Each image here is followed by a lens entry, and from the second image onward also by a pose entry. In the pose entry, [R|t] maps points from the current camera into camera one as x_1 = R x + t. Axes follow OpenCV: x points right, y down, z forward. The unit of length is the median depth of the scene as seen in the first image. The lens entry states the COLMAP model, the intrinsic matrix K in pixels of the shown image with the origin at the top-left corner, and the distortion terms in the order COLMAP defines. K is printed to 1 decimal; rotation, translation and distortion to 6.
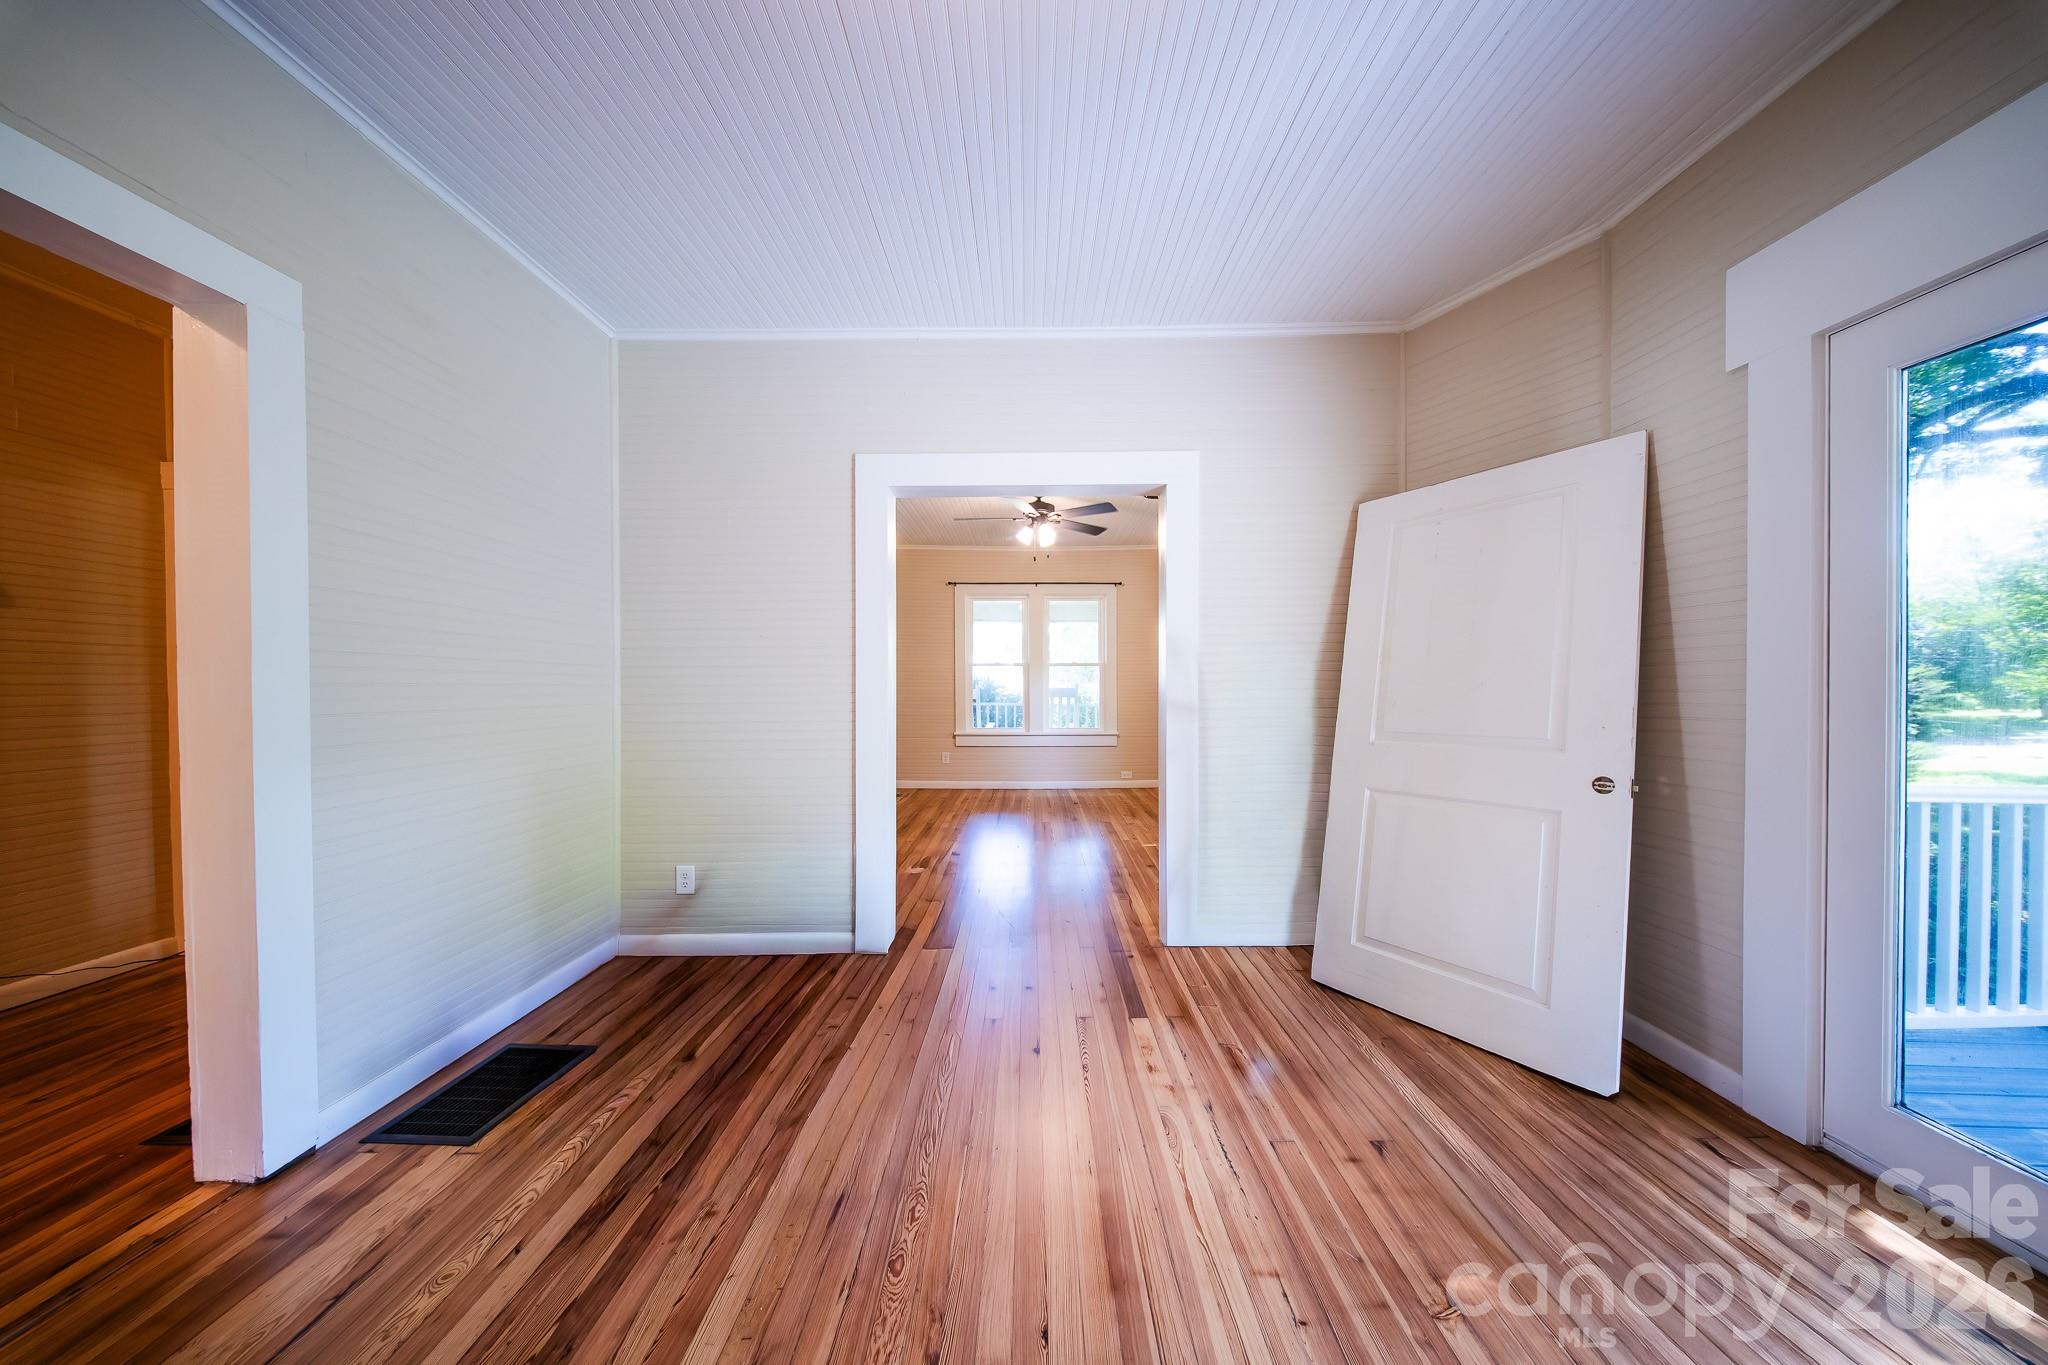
lens RADIAL K [[622.3, 0, 1022.7], [0, 622.3, 690.5], [0, 0, 1]] dist [-0.006969, -0.000117]
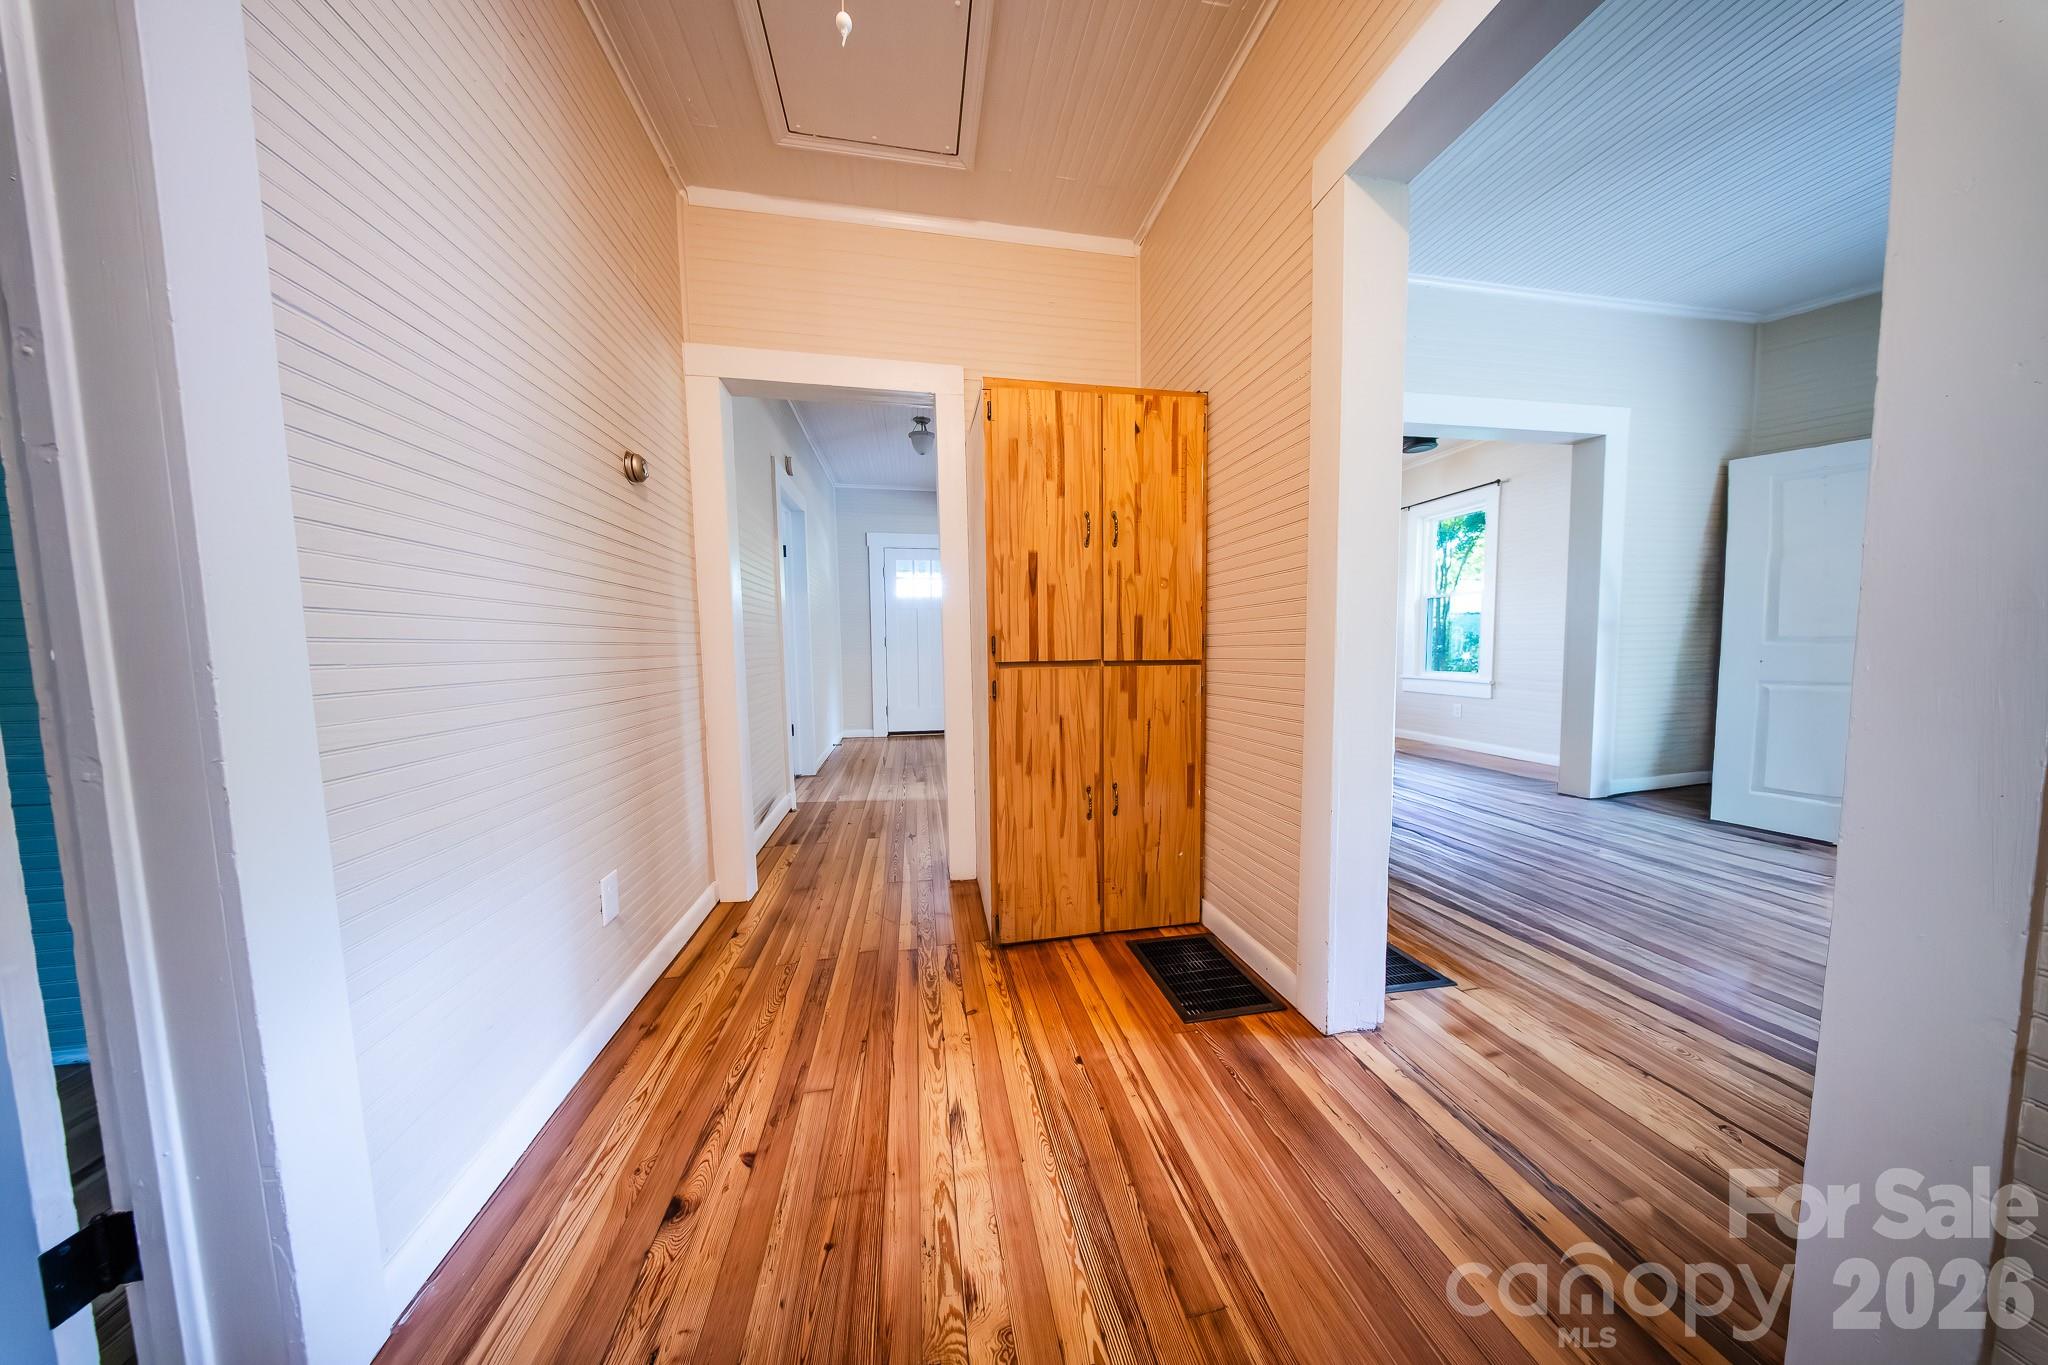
lens RADIAL K [[605.6, 0, 1027.9], [0, 605.6, 690.5], [0, 0, 1]] dist [-0.000834, -0.000080]
pose [[0.979301, -0.020849, 0.201334, -1.107742], [0.006364, 0.997361, 0.072324, 0.062204], [-0.202311, -0.069546, 0.976849, 0.059771]]
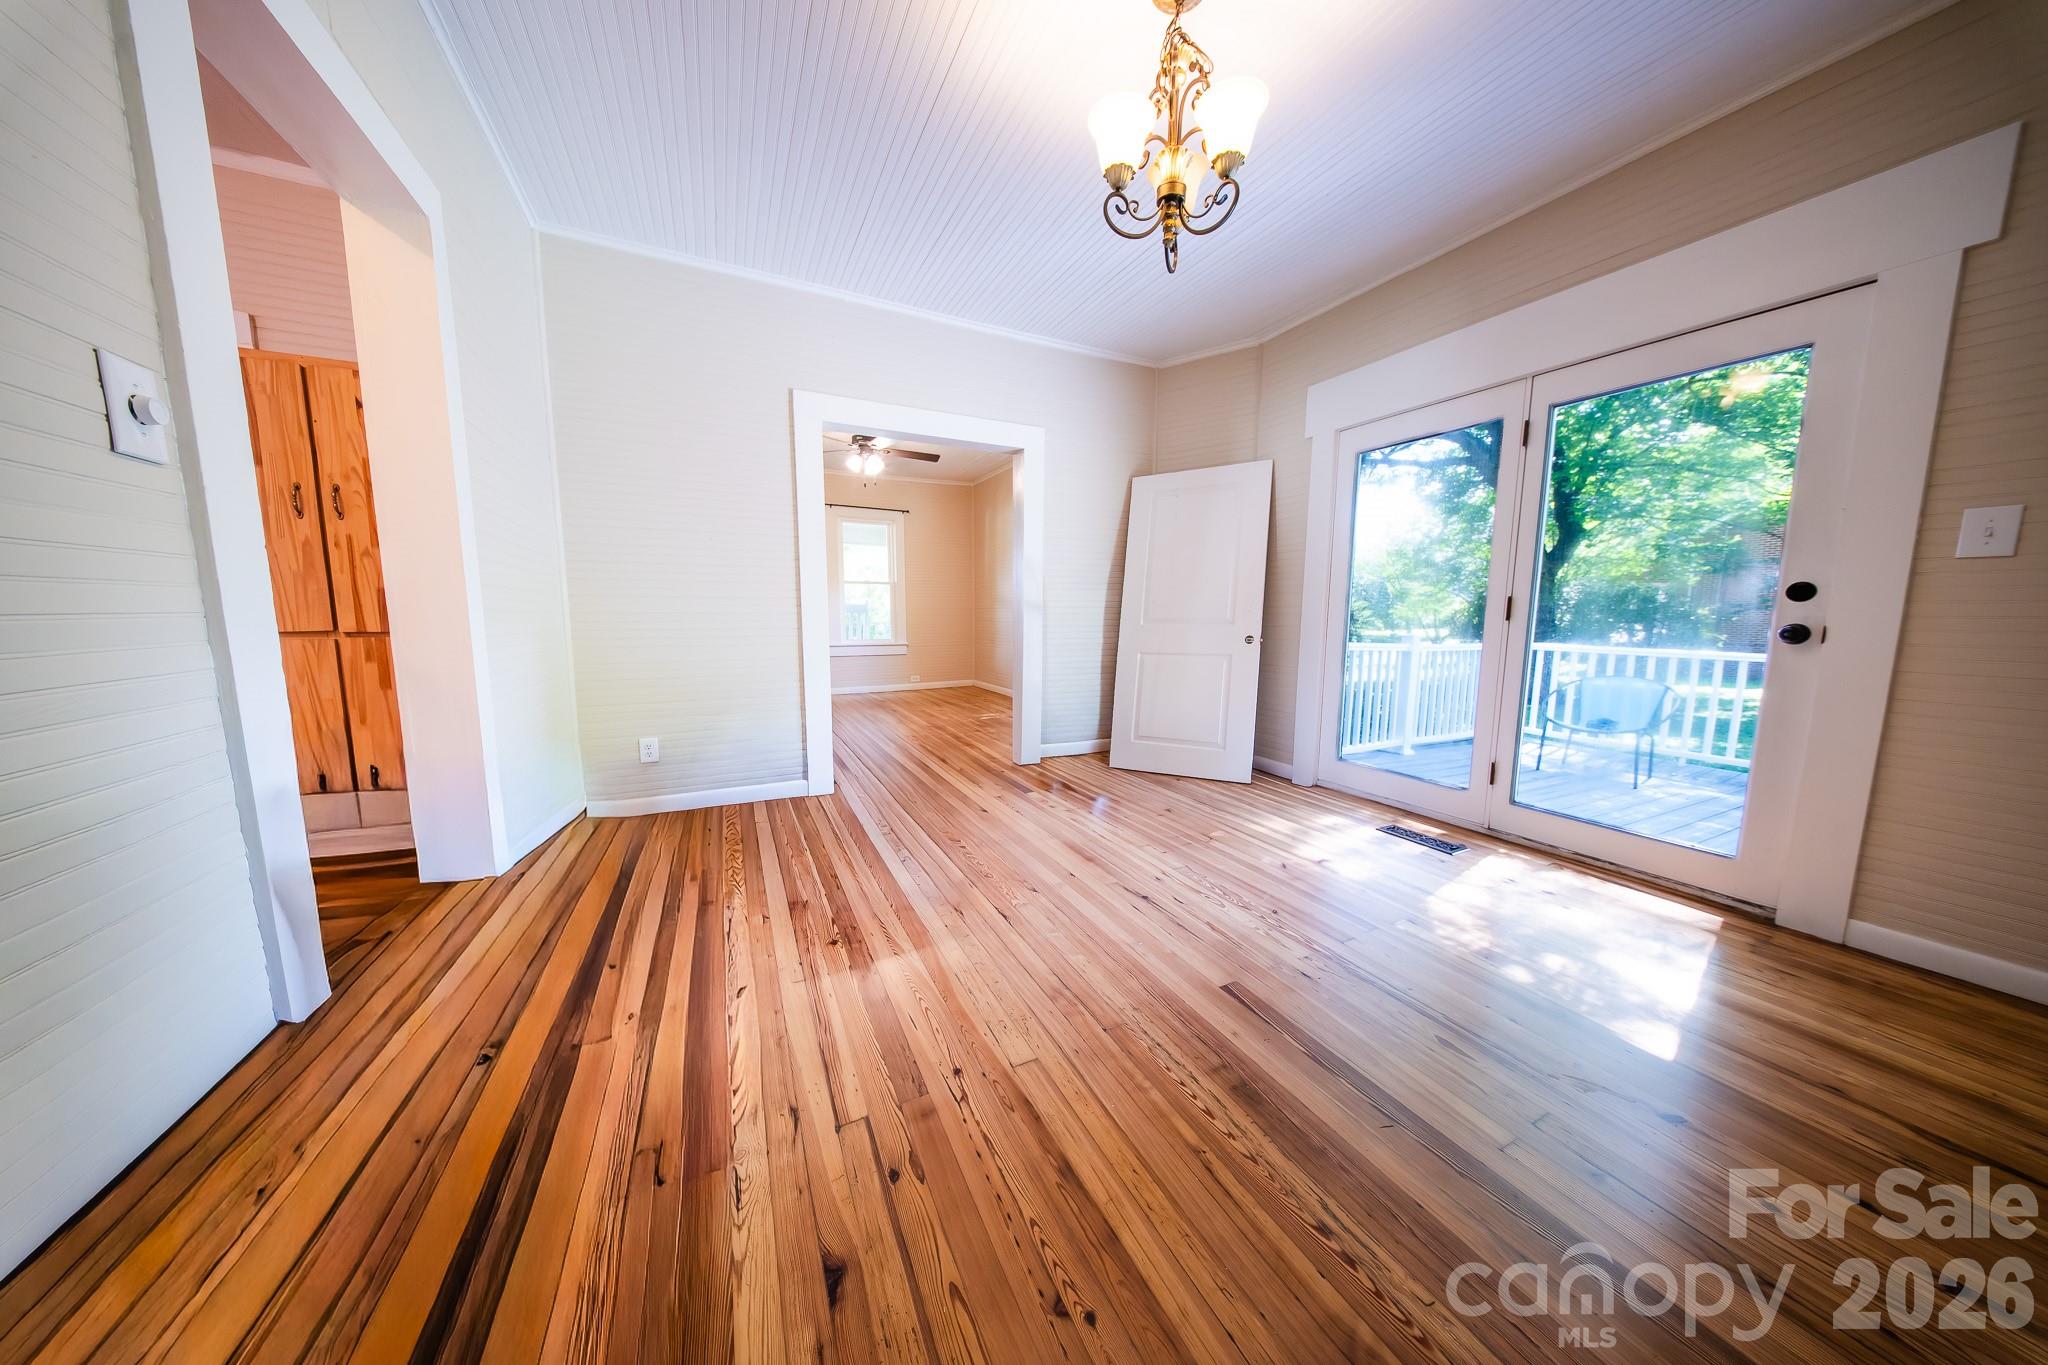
lens RADIAL K [[605.6, 0, 1027.9], [0, 605.6, 690.5], [0, 0, 1]] dist [-0.000834, -0.000080]
pose [[0.890531, -0.049608, 0.452210, -0.430149], [-0.003977, 0.993150, 0.116781, 0.061354], [-0.454905, -0.105796, 0.884233, -0.311345]]
